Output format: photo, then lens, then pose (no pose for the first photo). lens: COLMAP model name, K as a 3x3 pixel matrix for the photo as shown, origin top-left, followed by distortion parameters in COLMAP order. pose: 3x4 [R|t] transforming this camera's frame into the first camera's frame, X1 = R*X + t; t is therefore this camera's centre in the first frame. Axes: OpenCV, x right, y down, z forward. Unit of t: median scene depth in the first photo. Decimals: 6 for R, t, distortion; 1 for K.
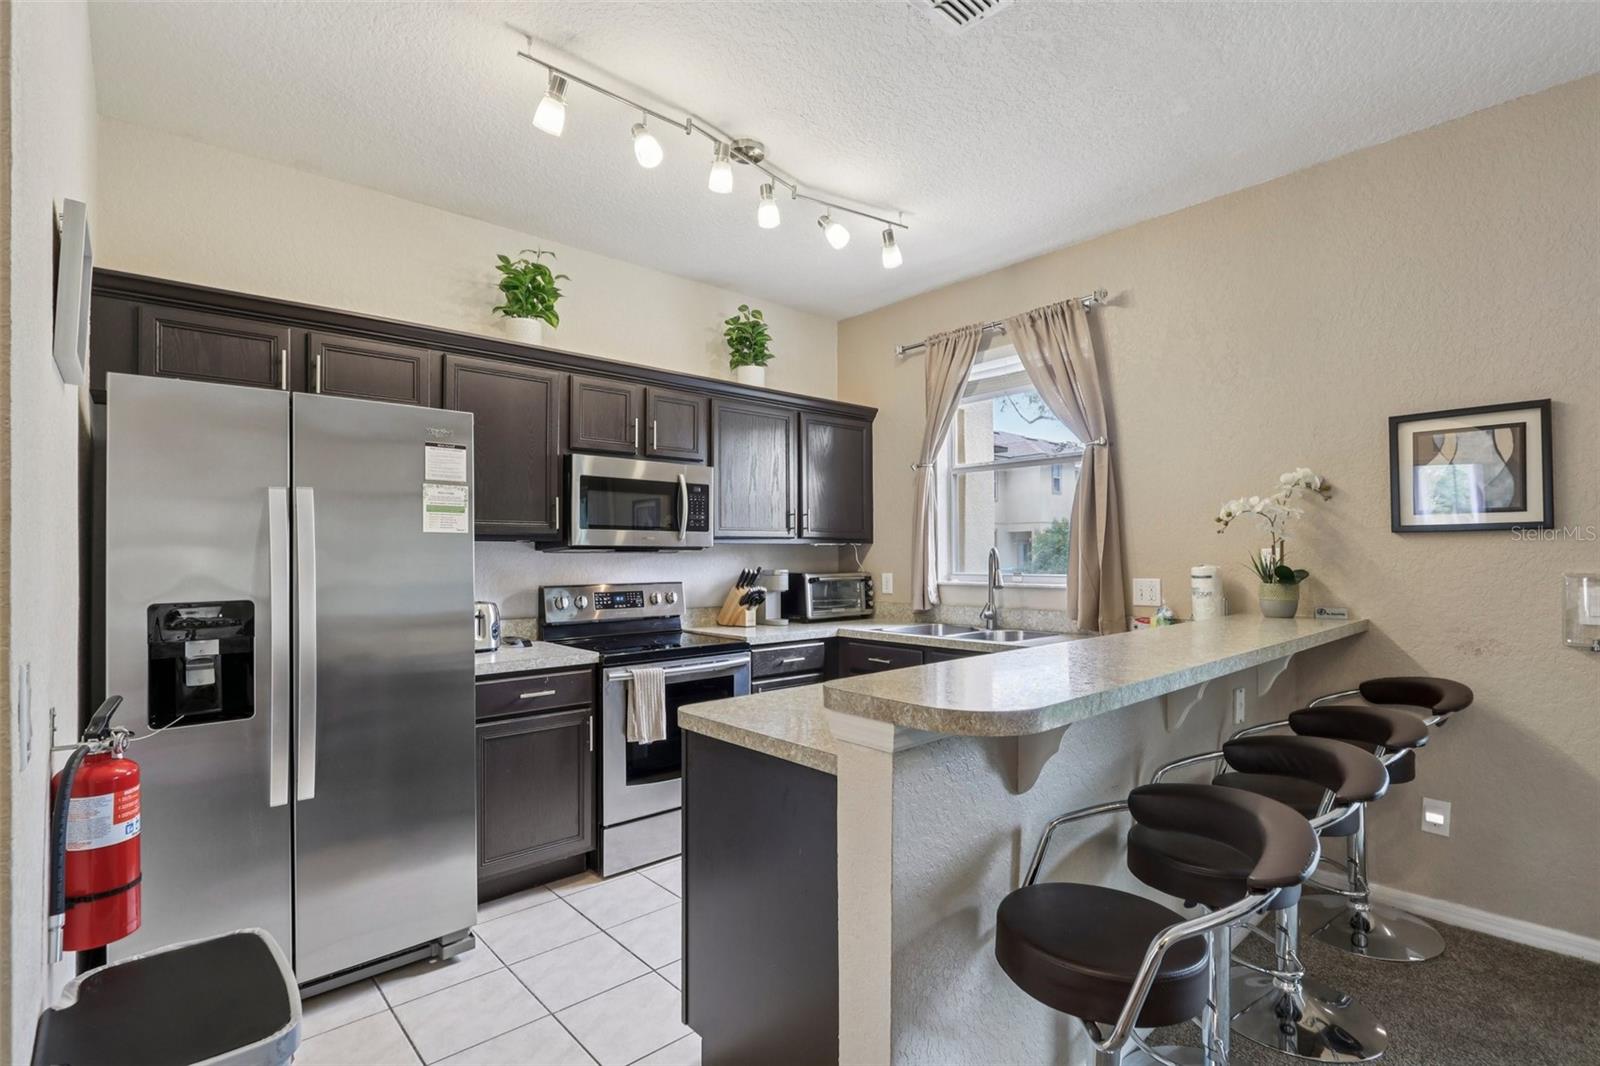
lens RADIAL K [[744.8, 0, 795.5], [0, 744.8, 547.8], [0, 0, 1]] dist [-0.018297, 0.000439]
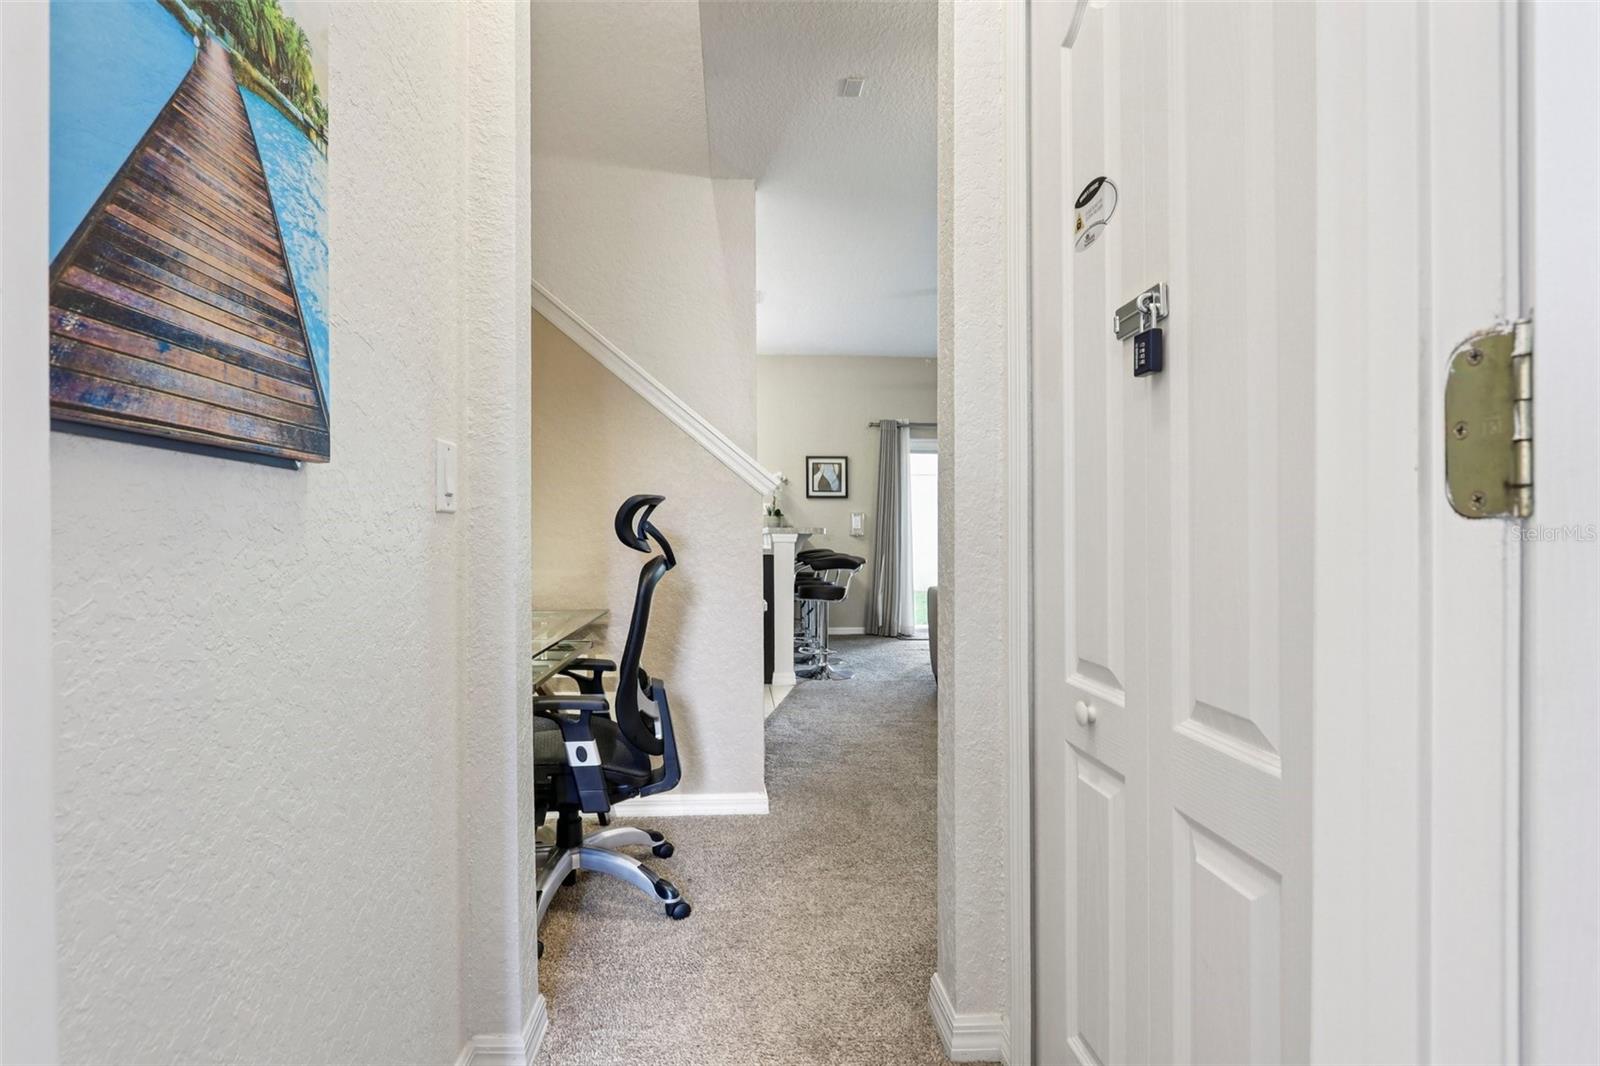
lens RADIAL K [[744.8, 0, 798.3], [0, 744.8, 531.6], [0, 0, 1]] dist [-0.018297, 0.000439]
pose [[0.606949, 0.002050, 0.794738, -1.079325], [-0.006067, 0.999979, 0.002055, 0.075332], [-0.794717, -0.006069, 0.606949, -0.510829]]
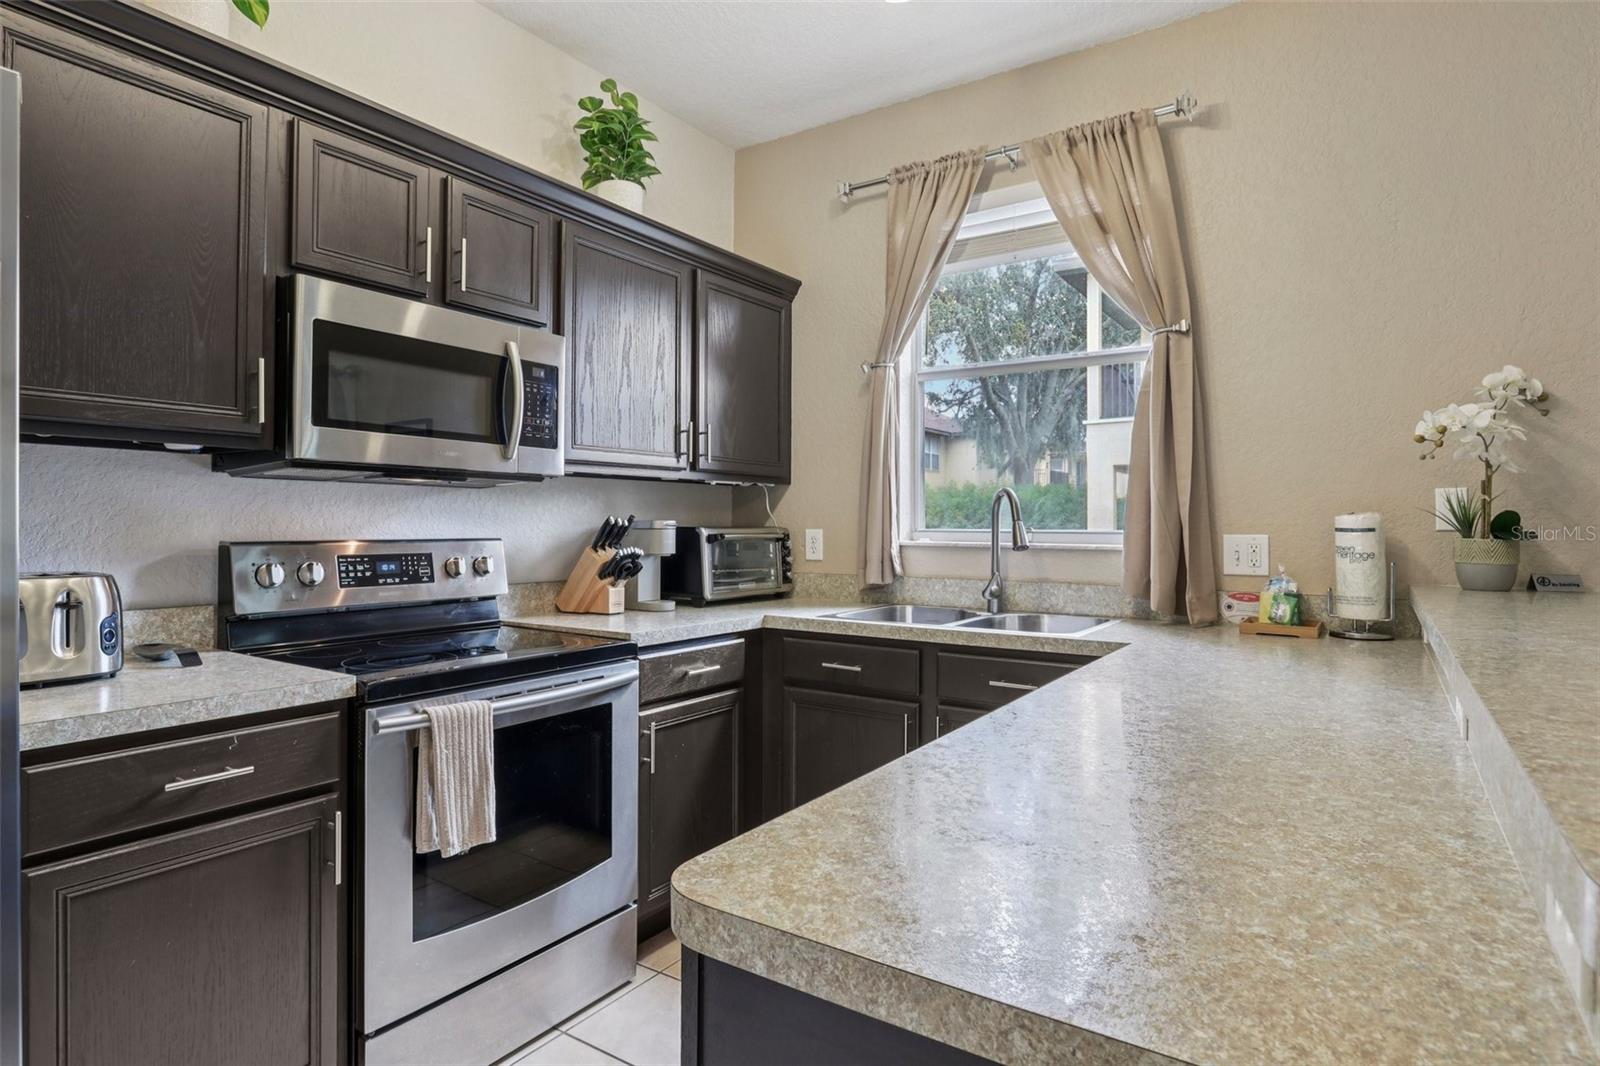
lens RADIAL K [[872.2, 0, 801.0], [0, 872.2, 521.8], [0, 0, 1]] dist [-0.017523, 0.001830]
pose [[0.968768, 0.010103, 0.247761, -0.104576], [-0.012532, 0.999888, 0.008230, 0.027139], [-0.247650, -0.011077, 0.968786, 0.321234]]
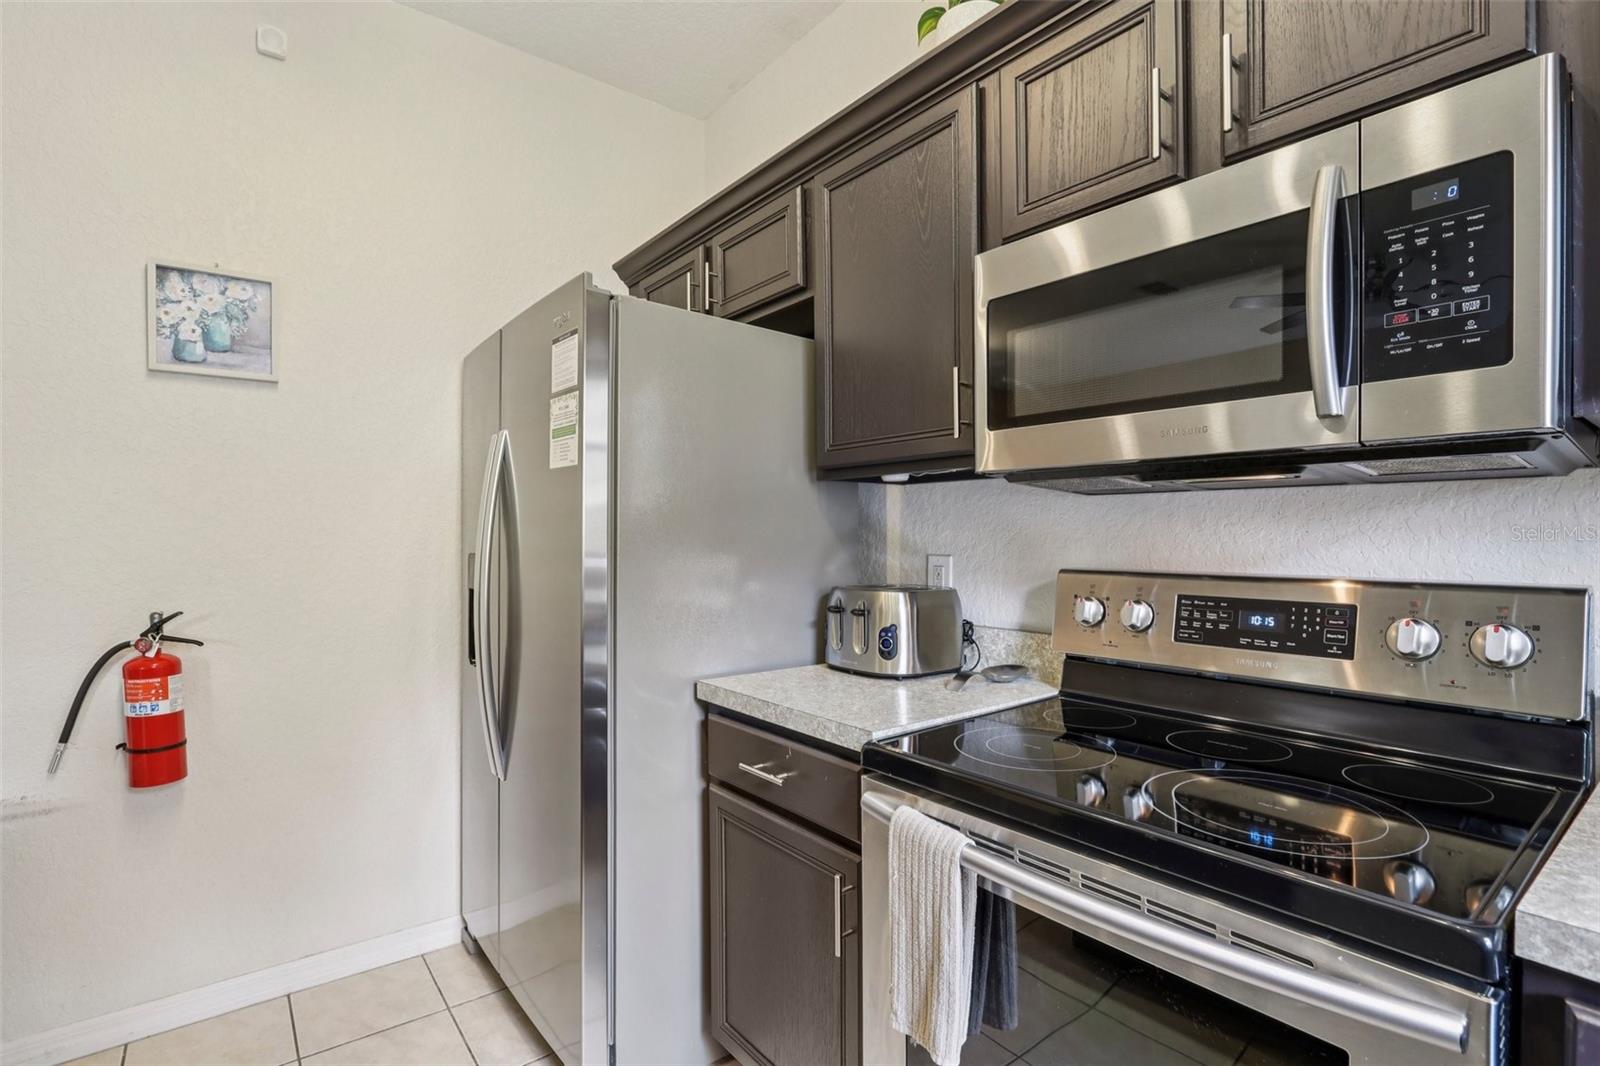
lens RADIAL K [[744.8, 0, 777.9], [0, 744.8, 545.7], [0, 0, 1]] dist [-0.018297, 0.000439]
pose [[-0.082957, 0.015050, -0.996439, 0.121324], [0.009159, 0.999855, 0.014339, 0.028202], [0.996511, -0.007937, -0.083083, 0.834845]]
